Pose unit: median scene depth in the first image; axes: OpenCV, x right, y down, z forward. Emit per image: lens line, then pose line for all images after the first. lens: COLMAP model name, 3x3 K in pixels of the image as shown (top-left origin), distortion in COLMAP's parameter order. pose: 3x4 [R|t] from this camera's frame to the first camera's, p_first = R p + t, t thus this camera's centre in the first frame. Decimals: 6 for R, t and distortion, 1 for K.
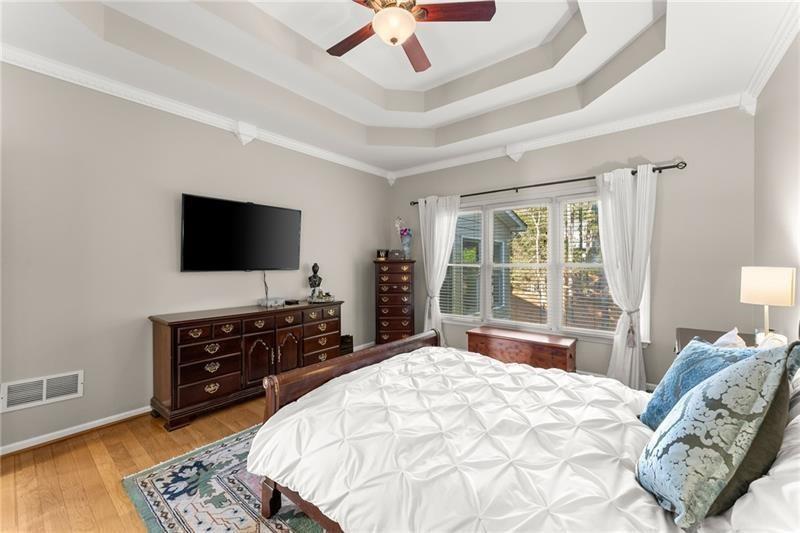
lens RADIAL K [[323.8, 0, 400.5], [0, 323.8, 262.7], [0, 0, 1]] dist [-0.017660, 0.000043]
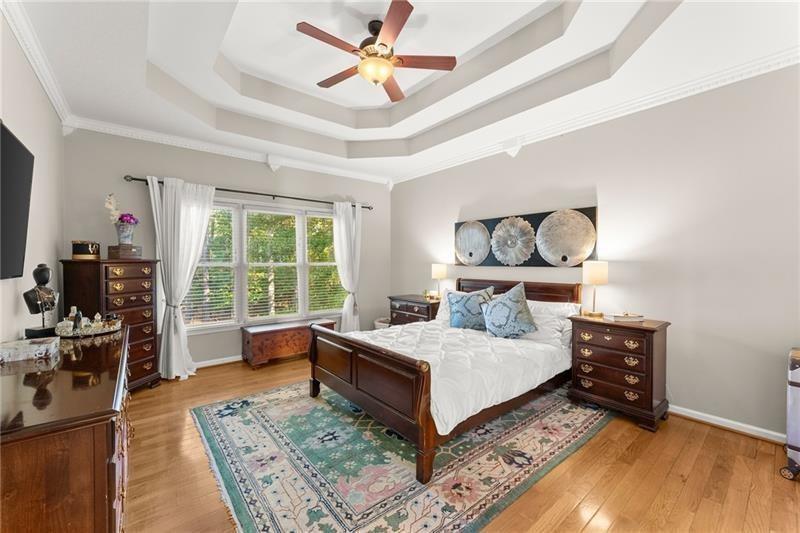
lens RADIAL K [[323.8, 0, 400.5], [0, 323.8, 262.7], [0, 0, 1]] dist [-0.017660, 0.000043]
pose [[0.208875, -0.002703, 0.977939, -0.644384], [0.001818, 0.999996, 0.002375, -0.000978], [-0.977941, 0.001282, 0.208879, 0.346075]]
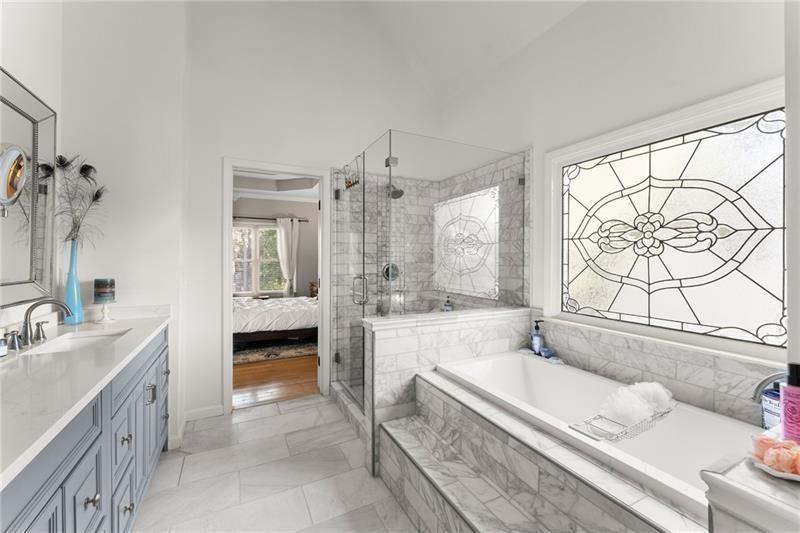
lens RADIAL K [[323.8, 0, 400.5], [0, 323.8, 262.7], [0, 0, 1]] dist [-0.017660, 0.000043]
pose [[0.402711, -0.008891, 0.915284, -0.903665], [-0.005294, 0.999913, 0.012042, -0.004118], [-0.915312, -0.009695, 0.402629, -0.556020]]
